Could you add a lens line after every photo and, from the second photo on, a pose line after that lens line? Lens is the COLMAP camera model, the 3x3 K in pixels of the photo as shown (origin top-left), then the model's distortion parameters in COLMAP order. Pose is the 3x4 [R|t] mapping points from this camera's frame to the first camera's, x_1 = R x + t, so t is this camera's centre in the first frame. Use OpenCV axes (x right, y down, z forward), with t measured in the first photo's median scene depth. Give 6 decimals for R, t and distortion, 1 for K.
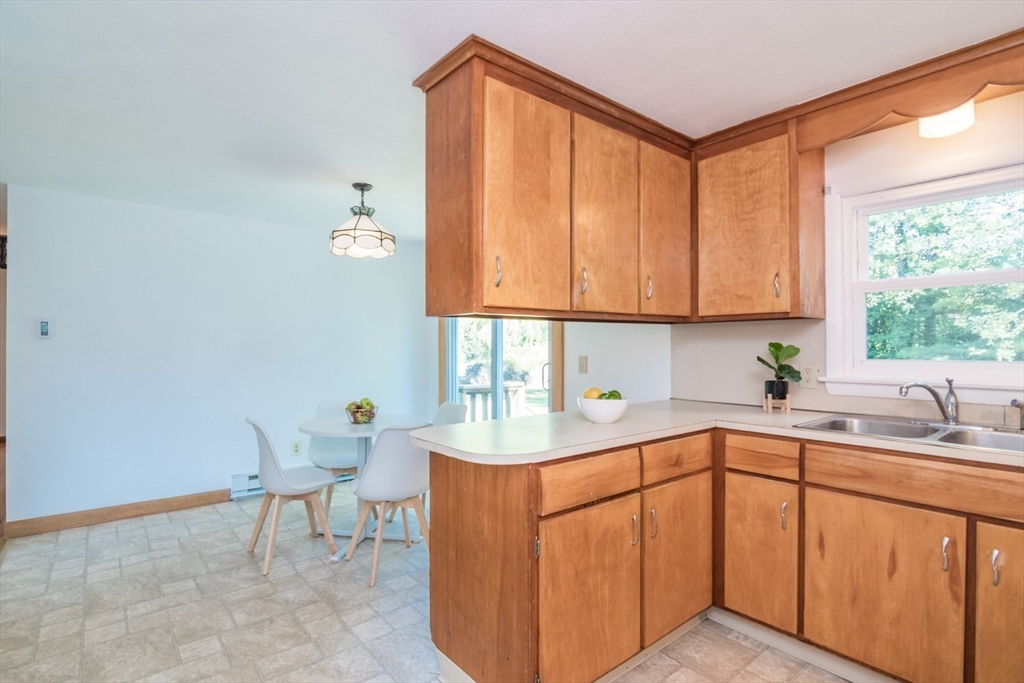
lens RADIAL K [[506.0, 0, 509.3], [0, 506.0, 343.2], [0, 0, 1]] dist [-0.003464, -0.000488]
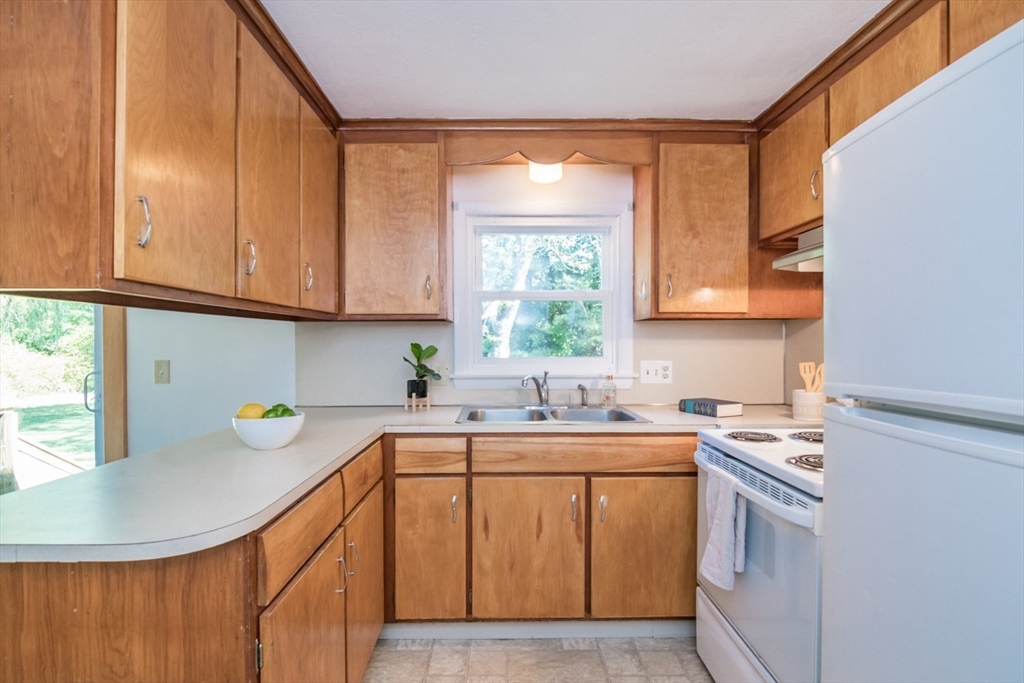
lens RADIAL K [[498.0, 0, 502.7], [0, 498.0, 347.3], [0, 0, 1]] dist [-0.007775, -0.000961]
pose [[0.630703, -0.004394, 0.776012, -0.179293], [-0.001526, 0.999975, 0.006903, 0.000049], [-0.776023, -0.005538, 0.630680, 0.263537]]
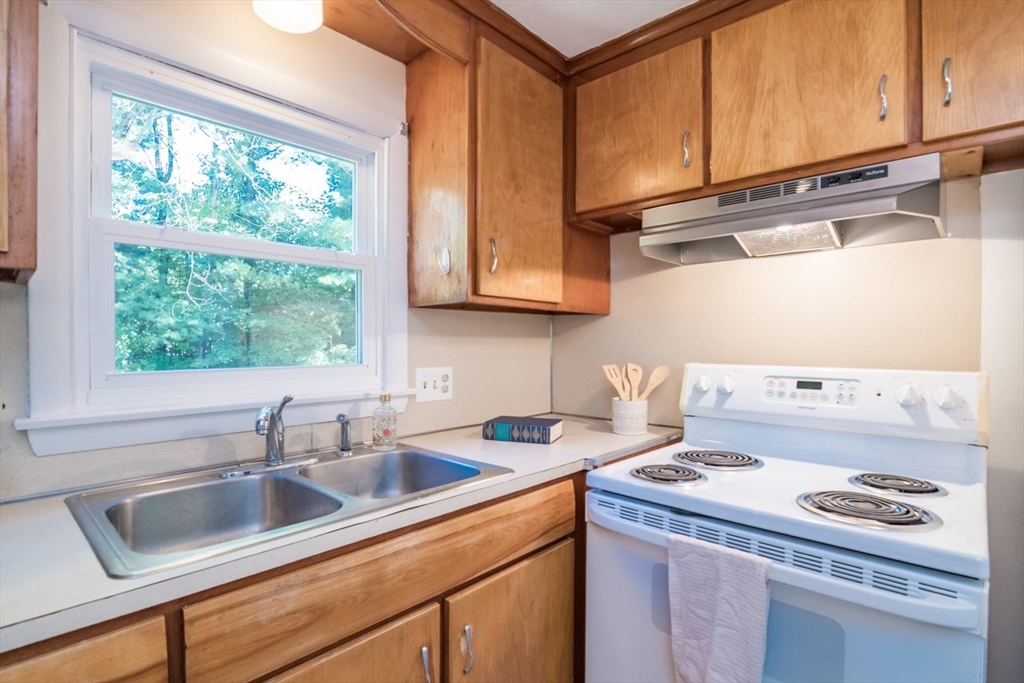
lens RADIAL K [[498.0, 0, 502.7], [0, 498.0, 347.3], [0, 0, 1]] dist [-0.007775, -0.000961]
pose [[-0.127290, -0.008060, 0.991833, 0.181914], [-0.004133, 0.999963, 0.007596, 0.000327], [-0.991857, -0.003132, -0.127318, 0.757346]]
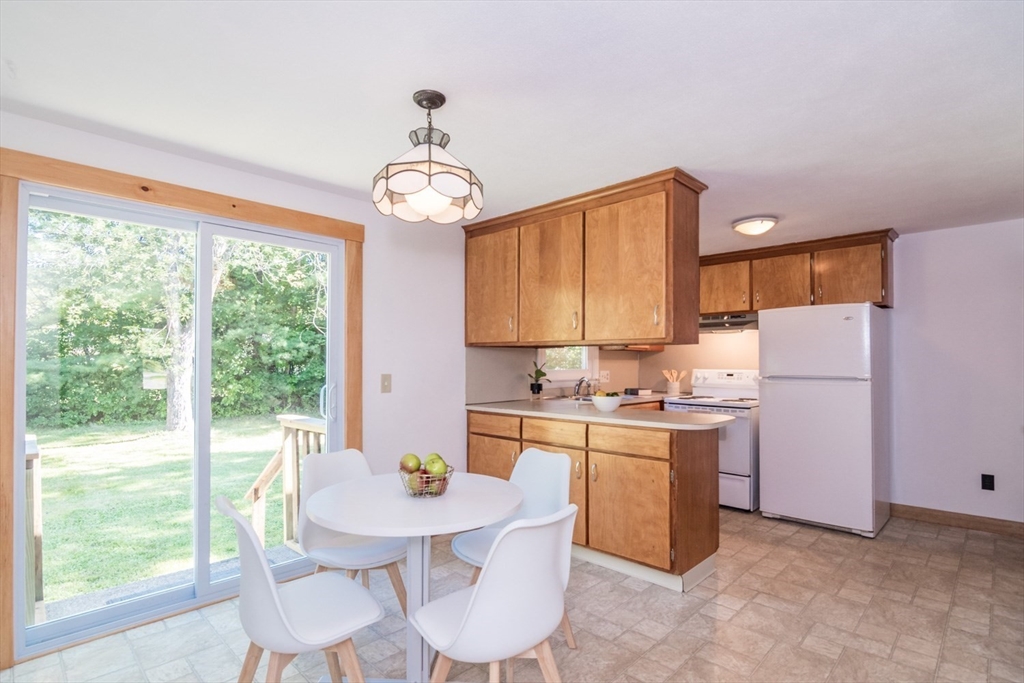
lens RADIAL K [[471.5, 0, 511.9], [0, 471.5, 350.4], [0, 0, 1]] dist [-0.001033, -0.000261]
pose [[-0.096911, 0.024857, 0.994983, -1.285452], [-0.005006, 0.999663, -0.025462, 0.003014], [-0.995280, -0.007448, -0.096754, 1.473891]]
